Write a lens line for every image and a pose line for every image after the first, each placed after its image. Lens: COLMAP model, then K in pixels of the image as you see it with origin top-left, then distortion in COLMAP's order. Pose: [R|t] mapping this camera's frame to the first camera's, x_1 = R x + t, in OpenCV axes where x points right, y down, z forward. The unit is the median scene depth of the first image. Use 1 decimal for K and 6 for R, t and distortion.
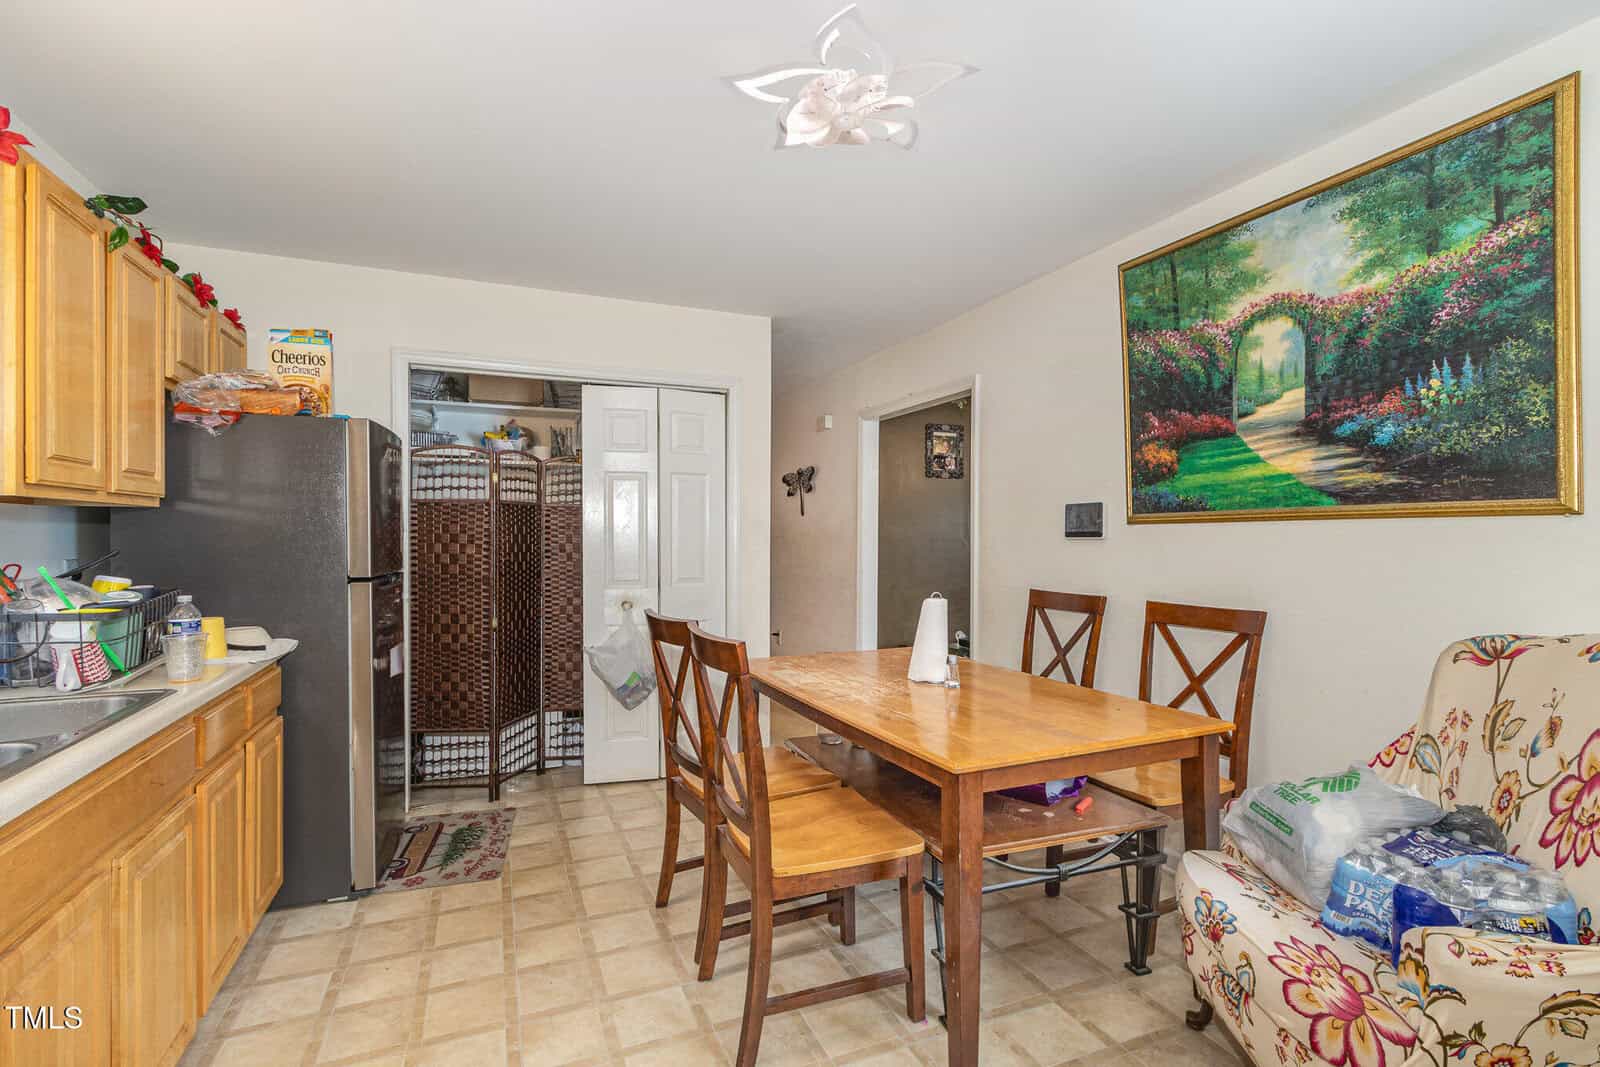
lens RADIAL K [[740.4, 0, 797.9], [0, 740.4, 533.8], [0, 0, 1]] dist [0.002278, 0.000671]
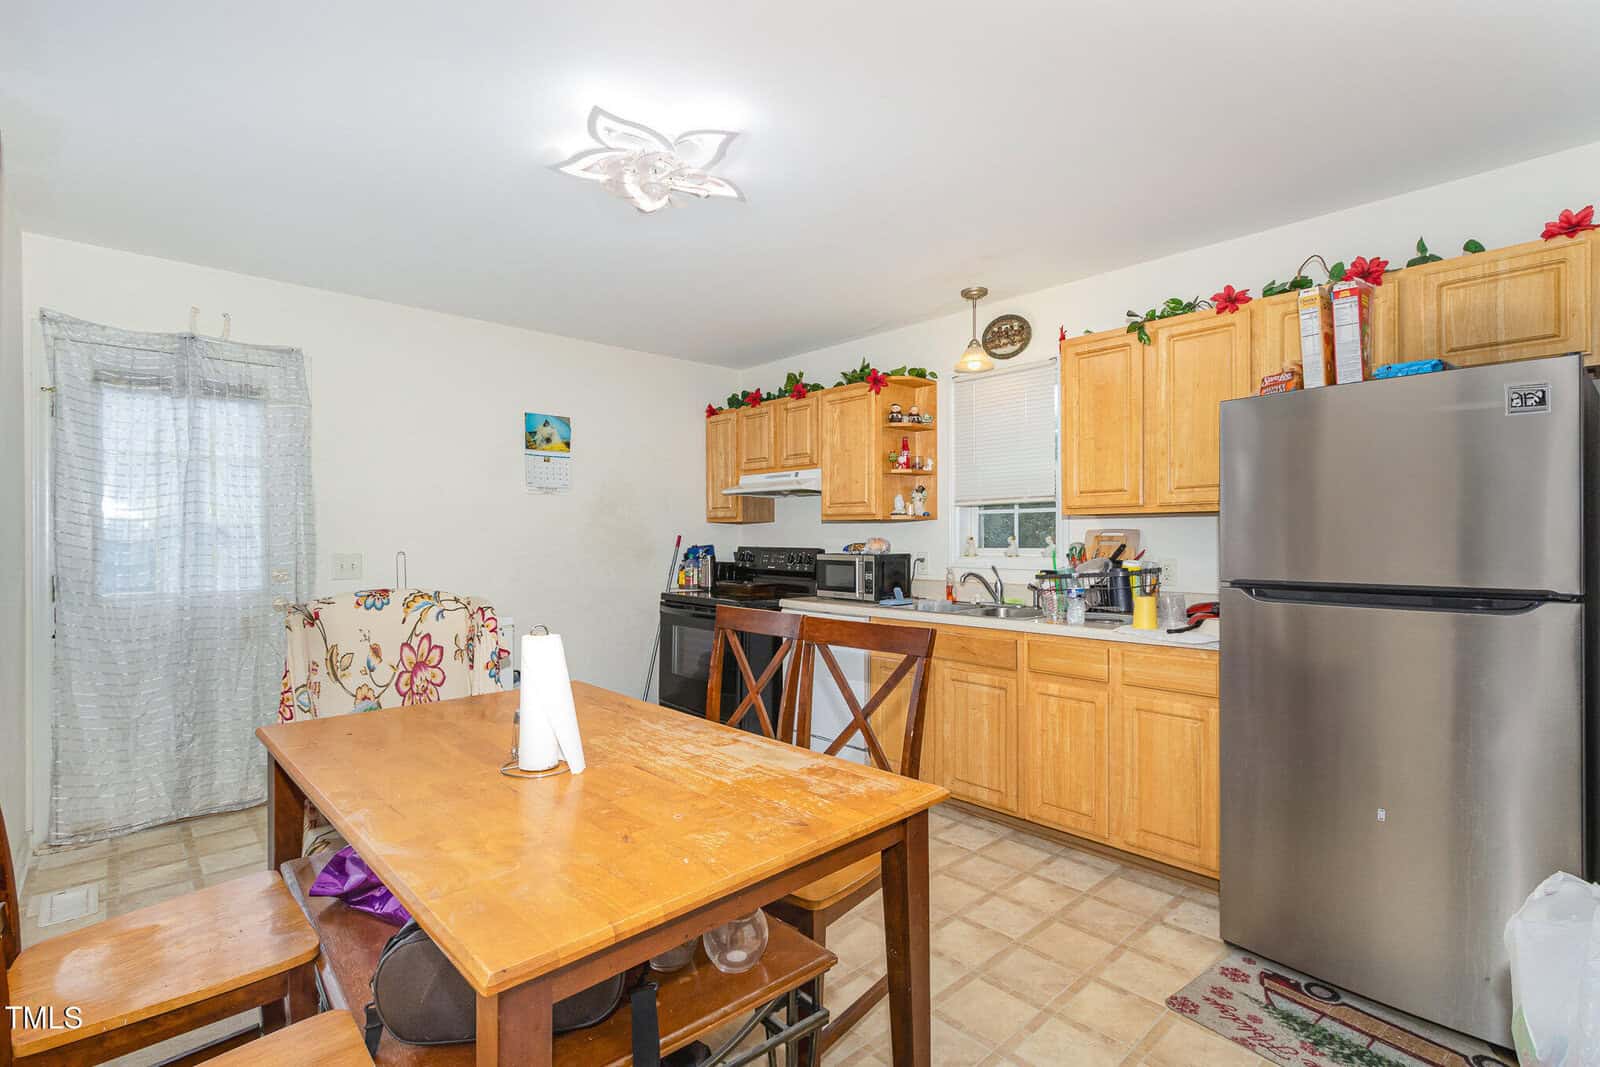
lens RADIAL K [[740.4, 0, 787.2], [0, 740.4, 533.1], [0, 0, 1]] dist [0.002278, 0.000671]
pose [[-0.944292, 0.001678, -0.329104, 0.199425], [0.003263, 0.999986, -0.004265, 0.003175], [0.329092, -0.005101, -0.944284, 1.680558]]
